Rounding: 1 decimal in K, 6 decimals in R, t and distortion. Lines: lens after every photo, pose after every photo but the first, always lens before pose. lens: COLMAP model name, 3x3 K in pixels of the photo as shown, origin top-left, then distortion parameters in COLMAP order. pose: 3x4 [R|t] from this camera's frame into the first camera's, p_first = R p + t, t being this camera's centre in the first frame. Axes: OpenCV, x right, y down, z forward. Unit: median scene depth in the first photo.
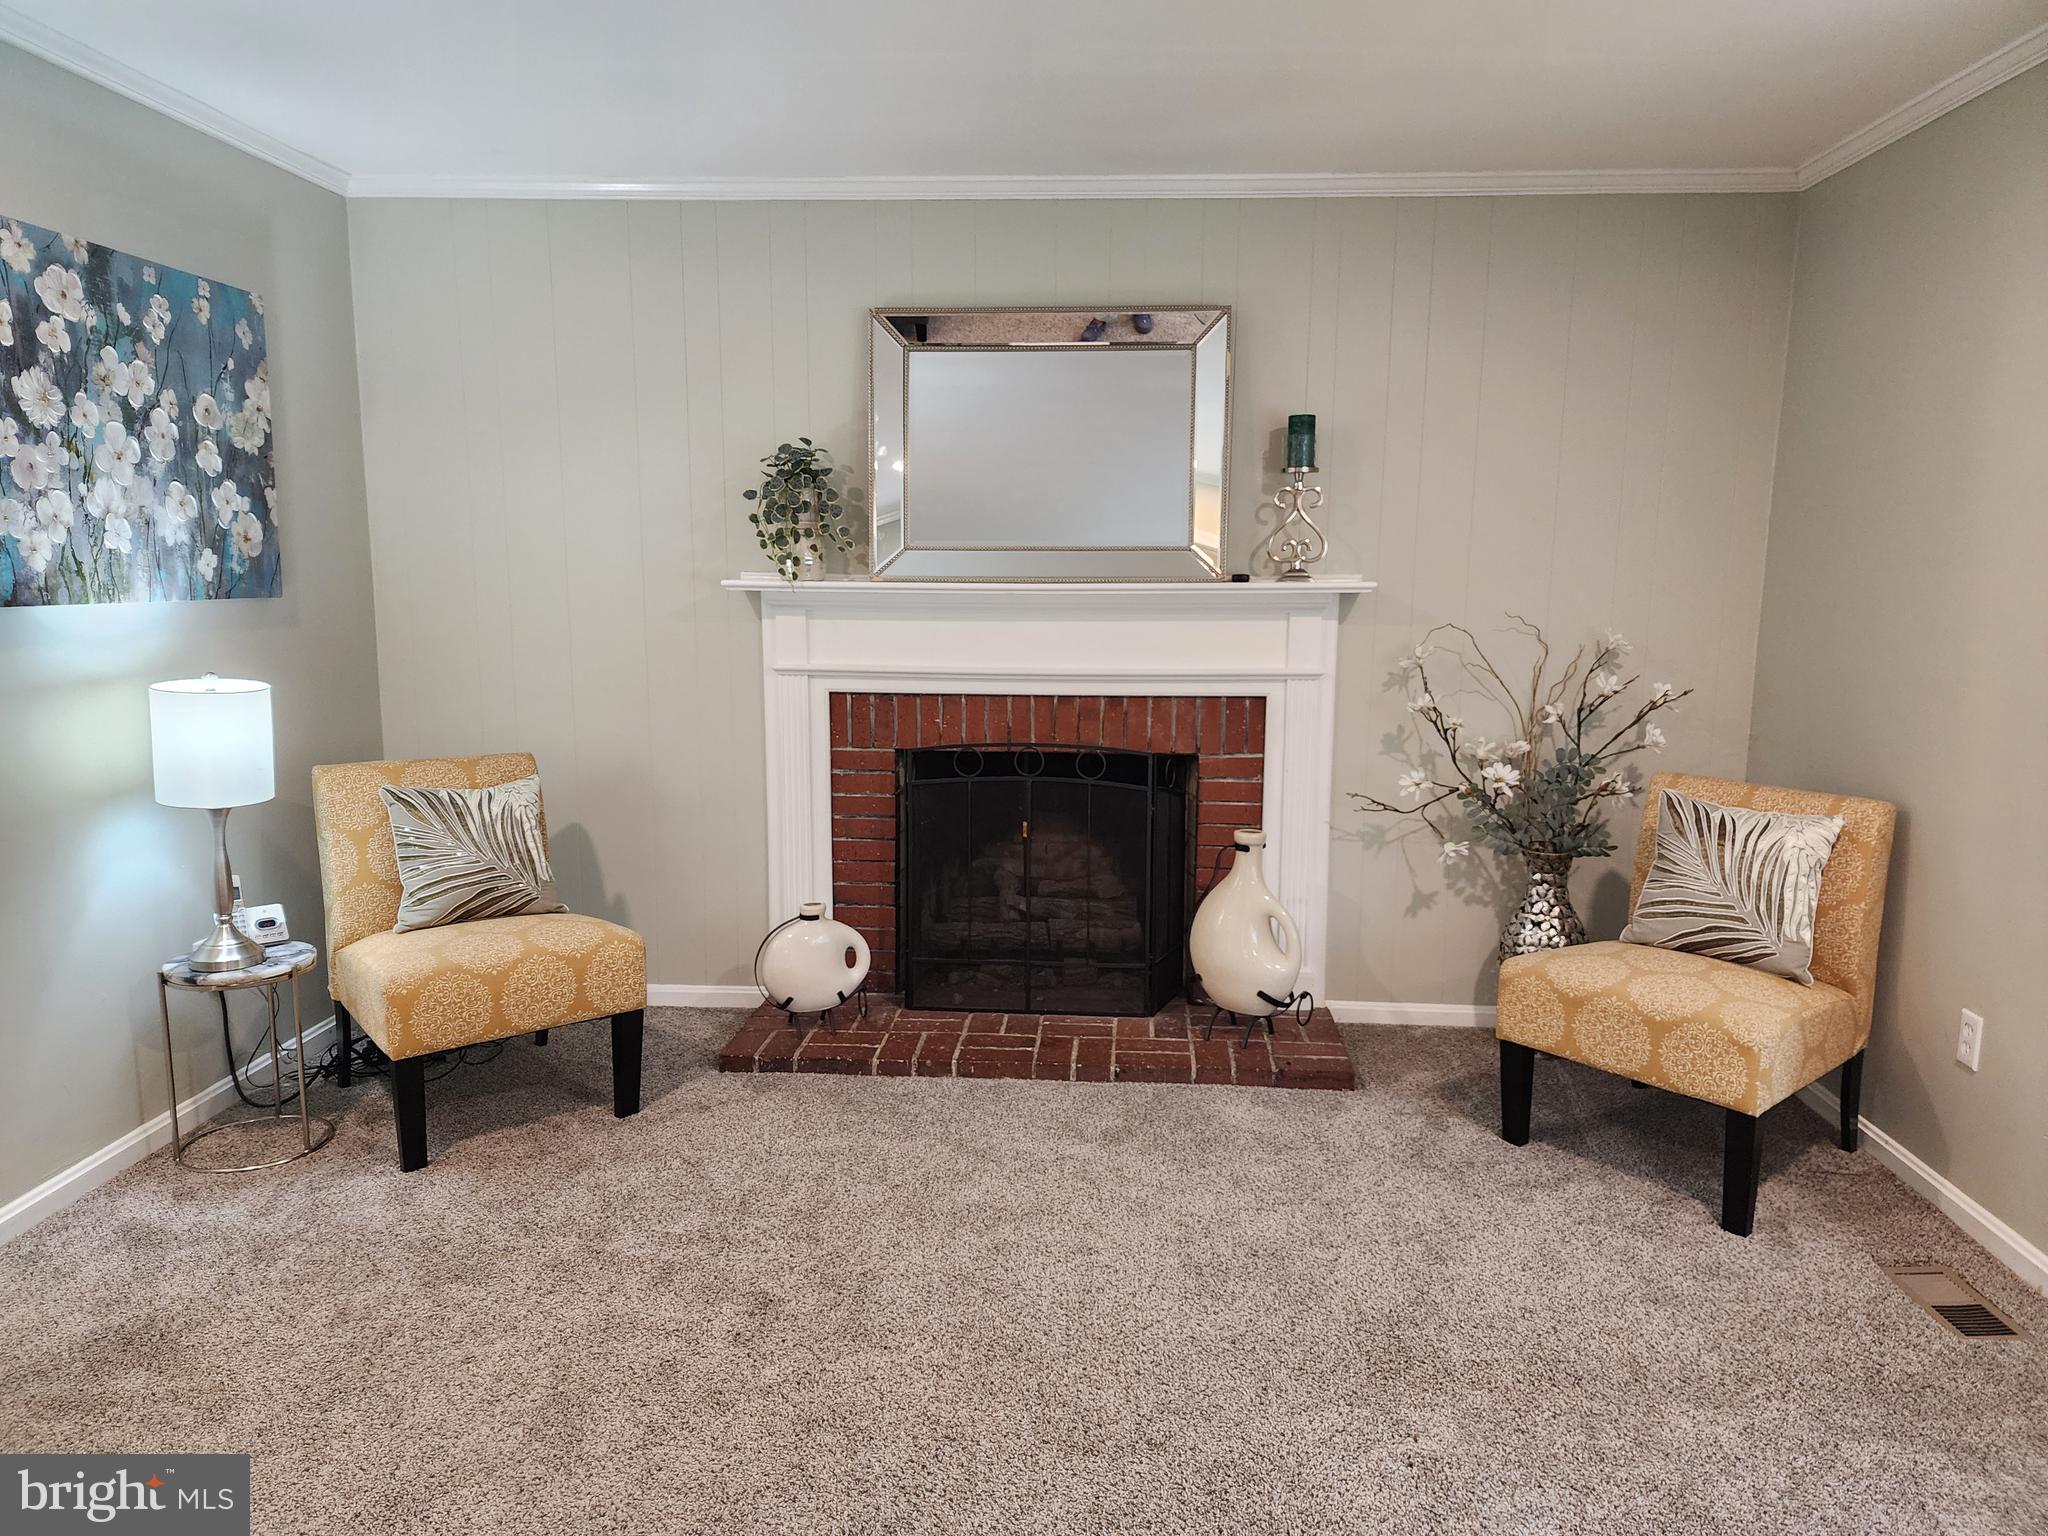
lens RADIAL K [[1369.4, 0, 1041.8], [0, 1369.4, 759.4], [0, 0, 1]] dist [0.083072, -0.076834]
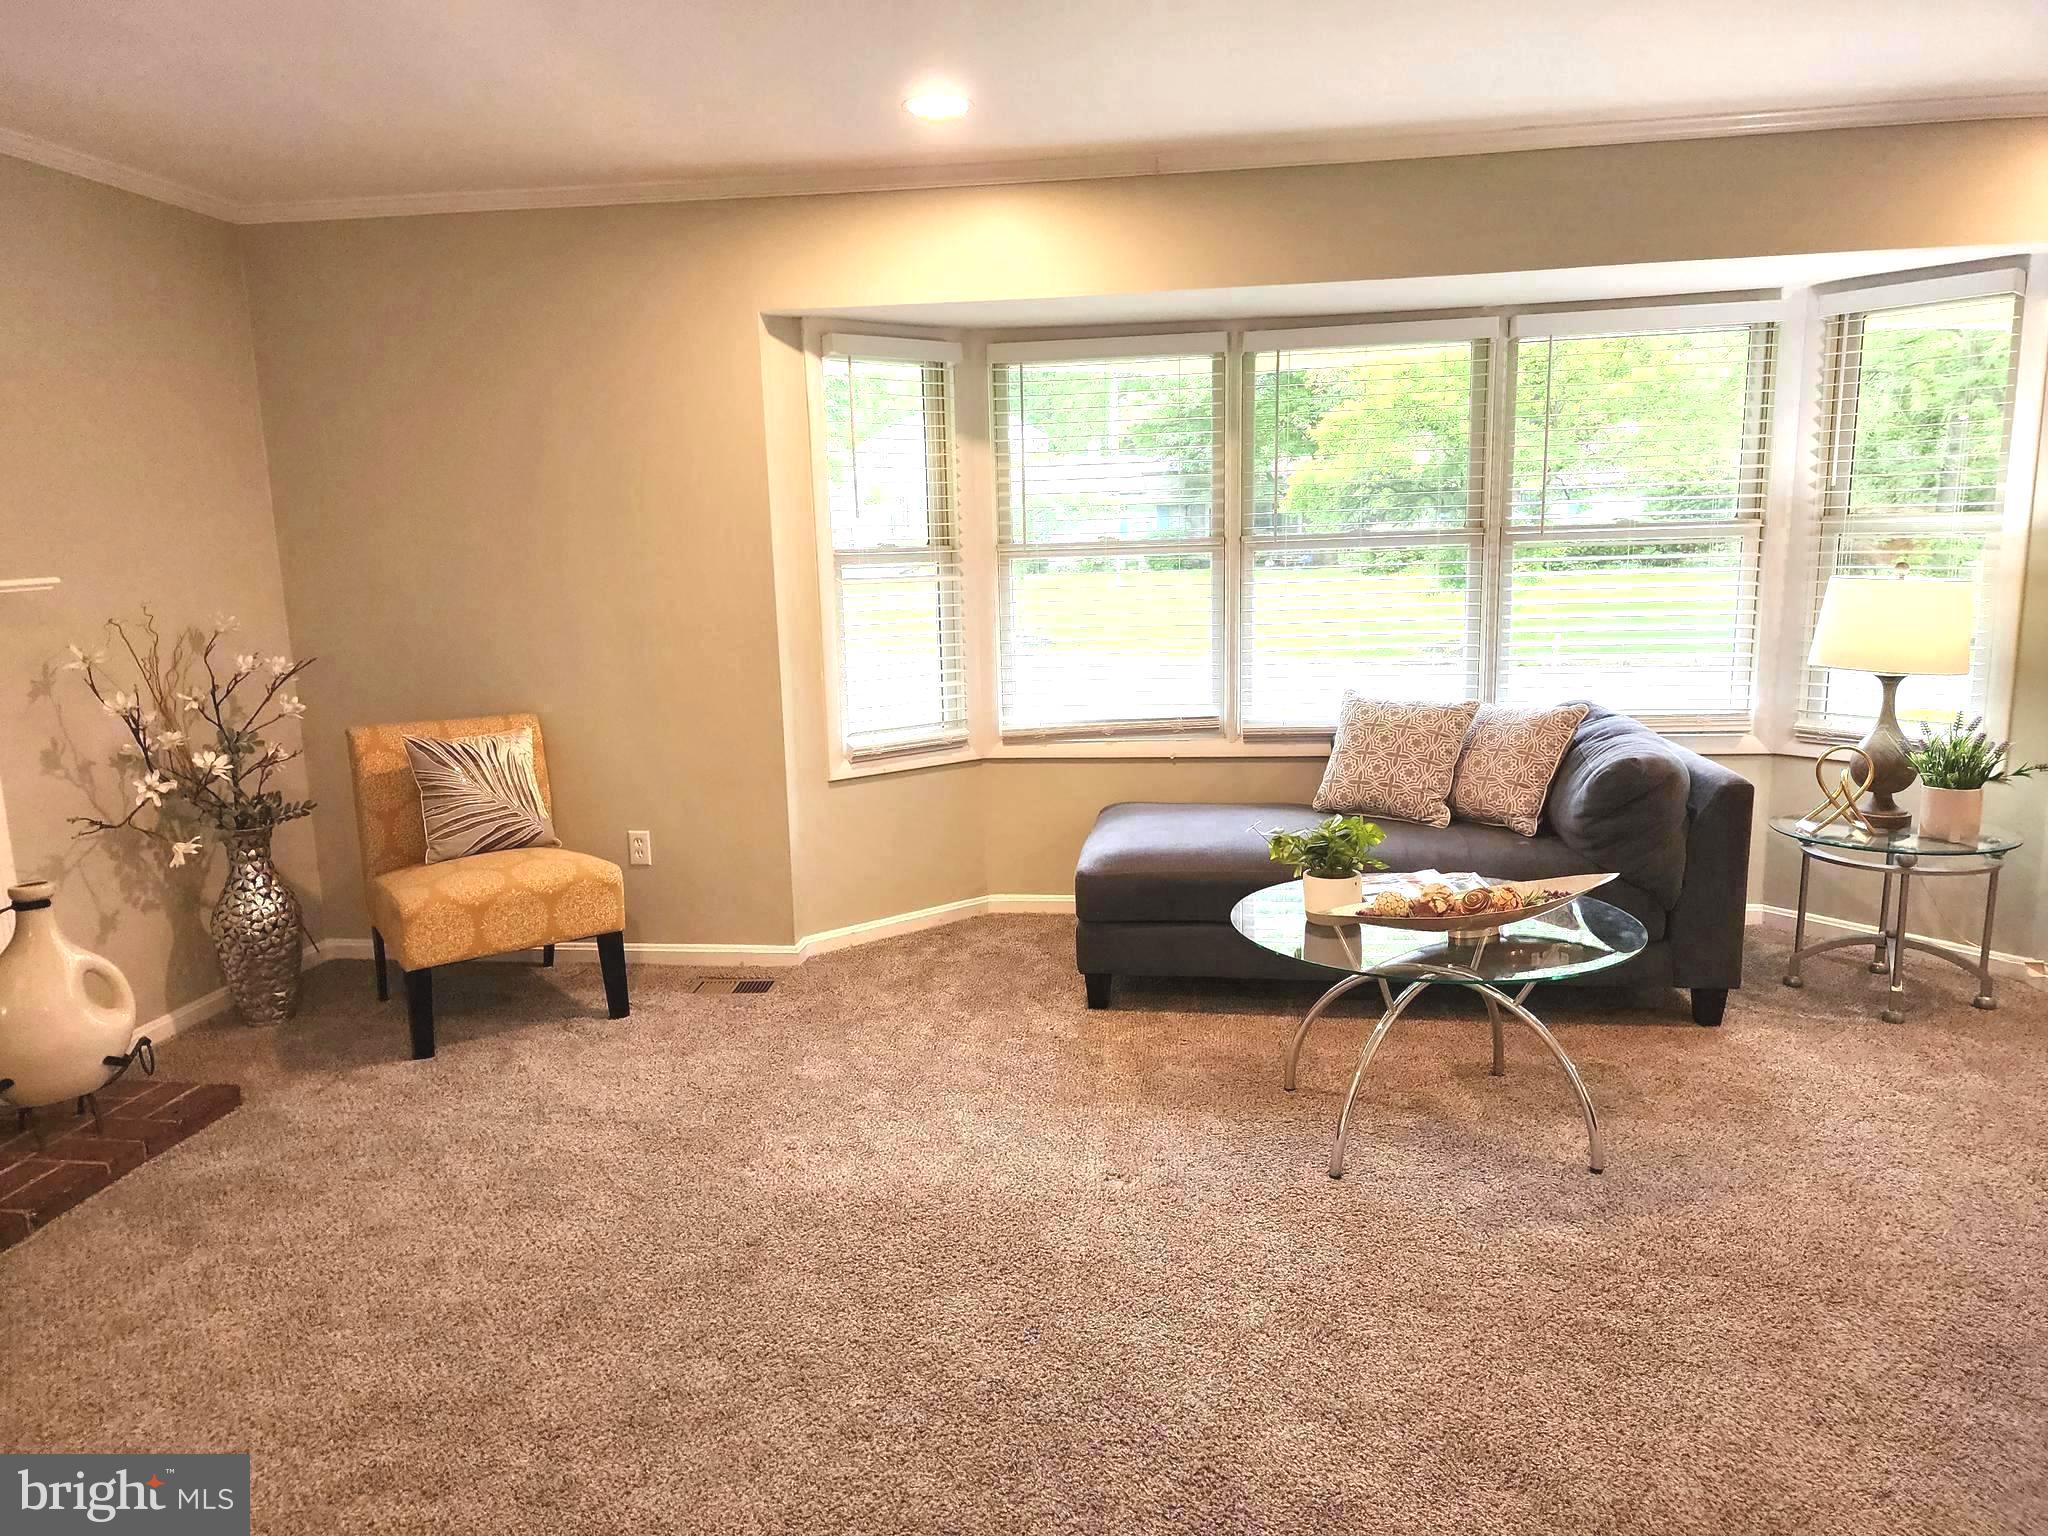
lens RADIAL K [[1369.4, 0, 995.0], [0, 1369.4, 745.4], [0, 0, 1]] dist [0.083072, -0.076834]
pose [[0.092014, -0.168225, 0.981445, -0.612154], [0.169785, 0.973843, 0.151004, -0.057812], [-0.981176, 0.152740, 0.118169, 0.327109]]
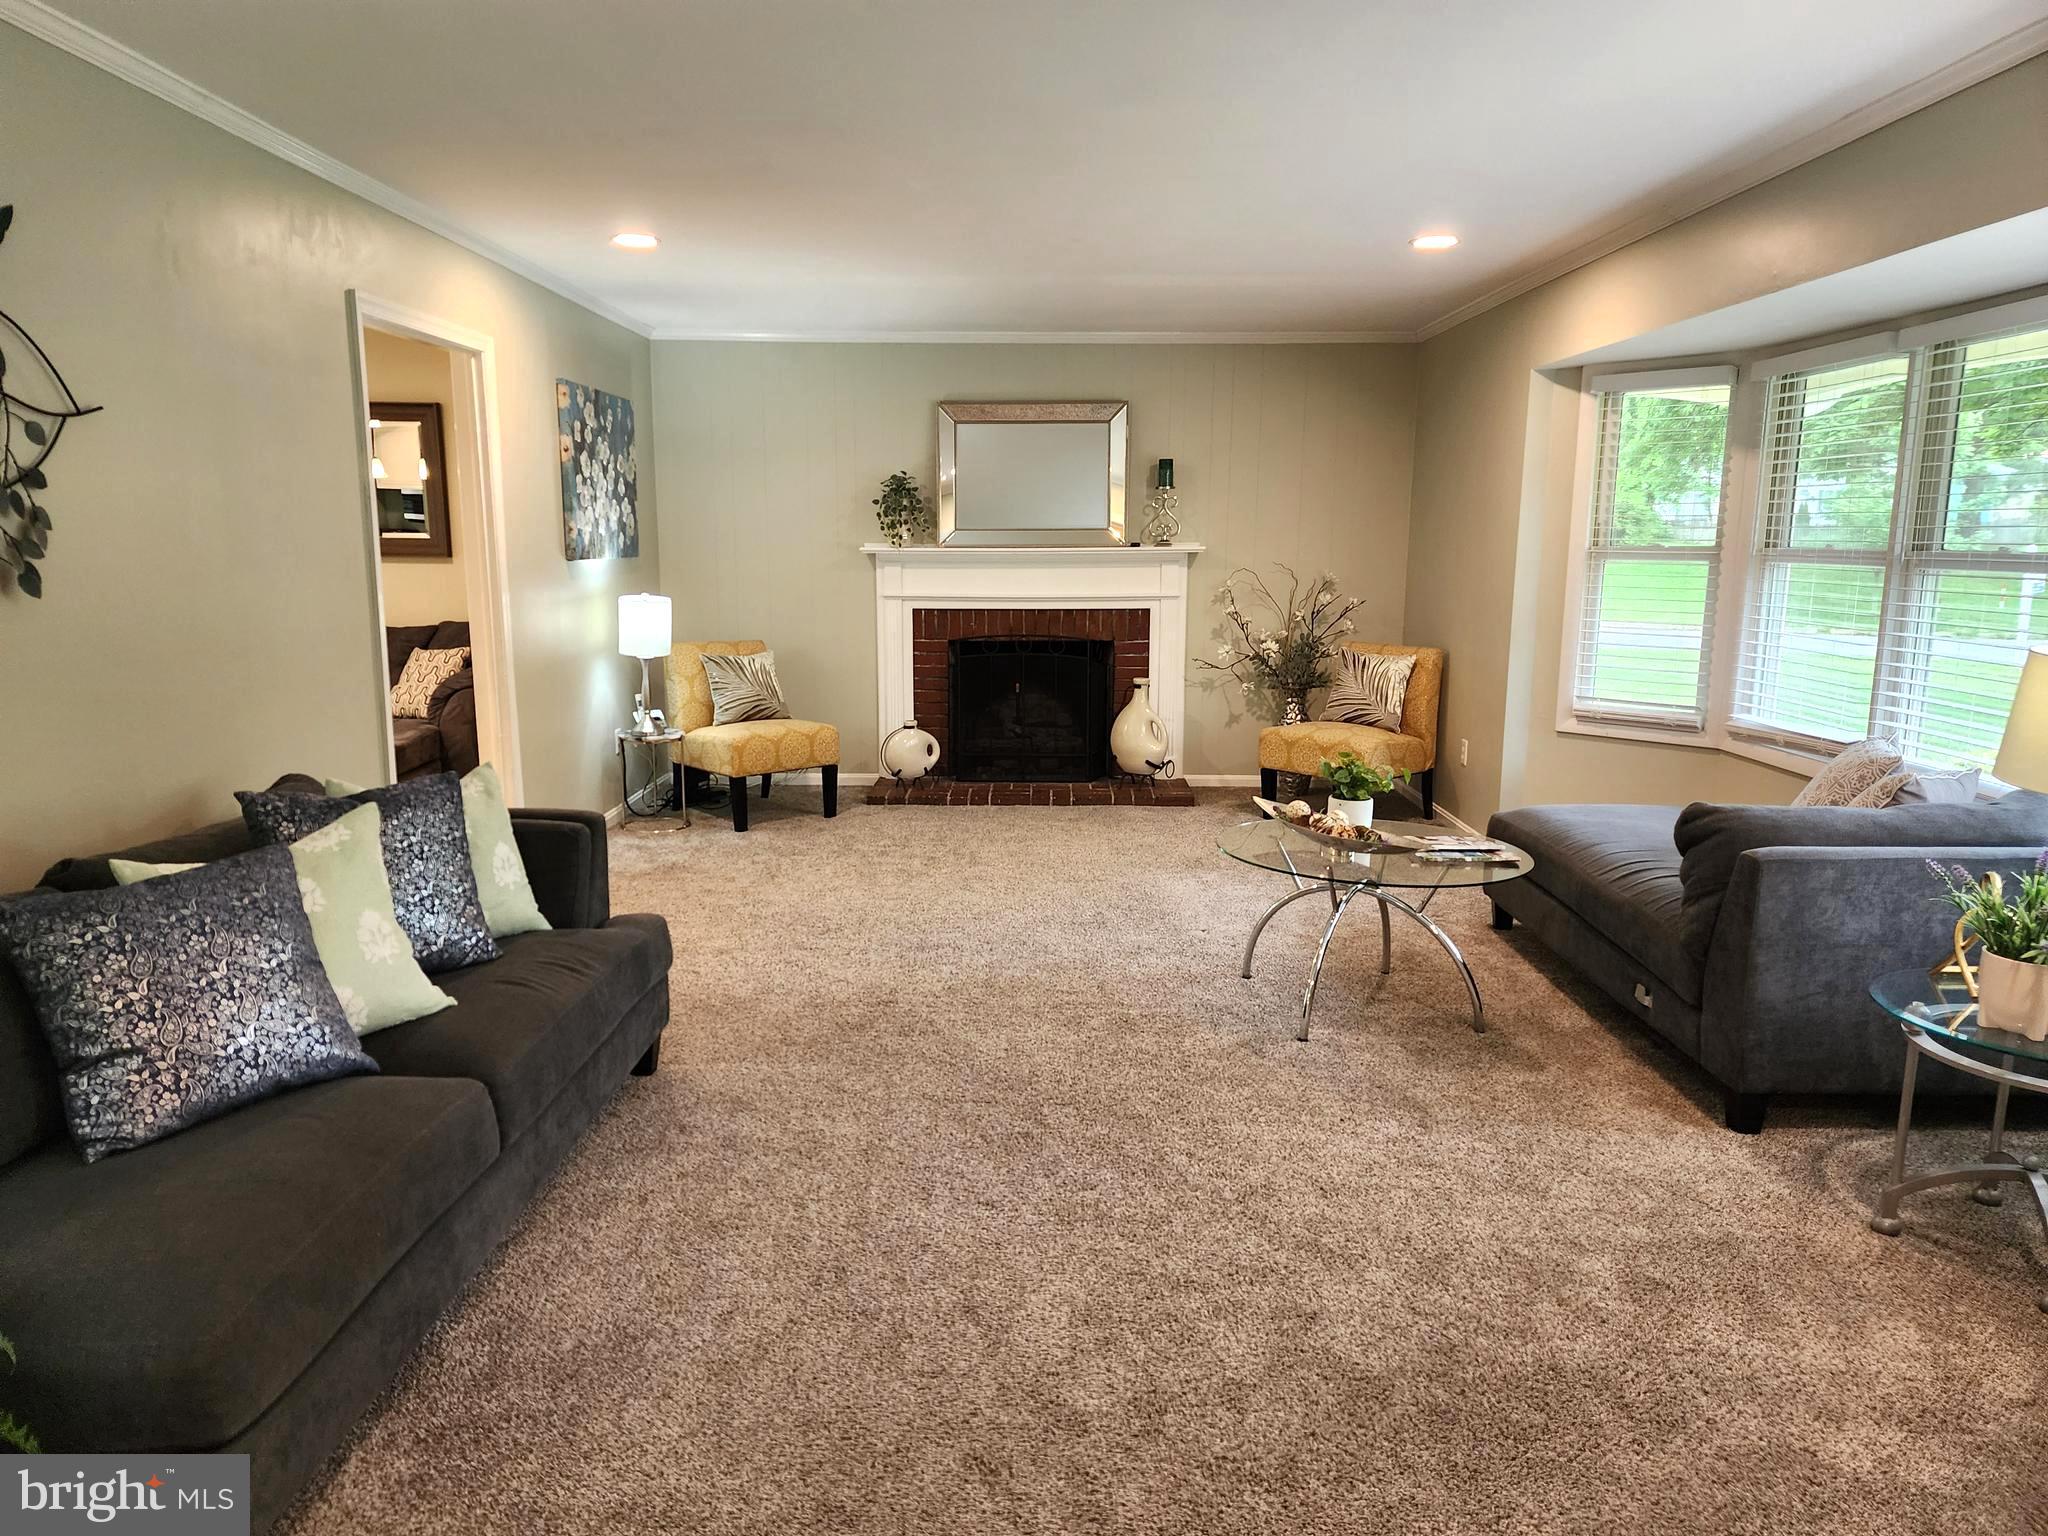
lens RADIAL K [[1369.4, 0, 1023.4], [0, 1369.4, 757.1], [0, 0, 1]] dist [0.083072, -0.076834]
pose [[0.998581, -0.013234, 0.051590, -0.112776], [0.012304, 0.999757, 0.018295, 0.126017], [-0.051819, -0.017635, 0.998501, -0.900311]]
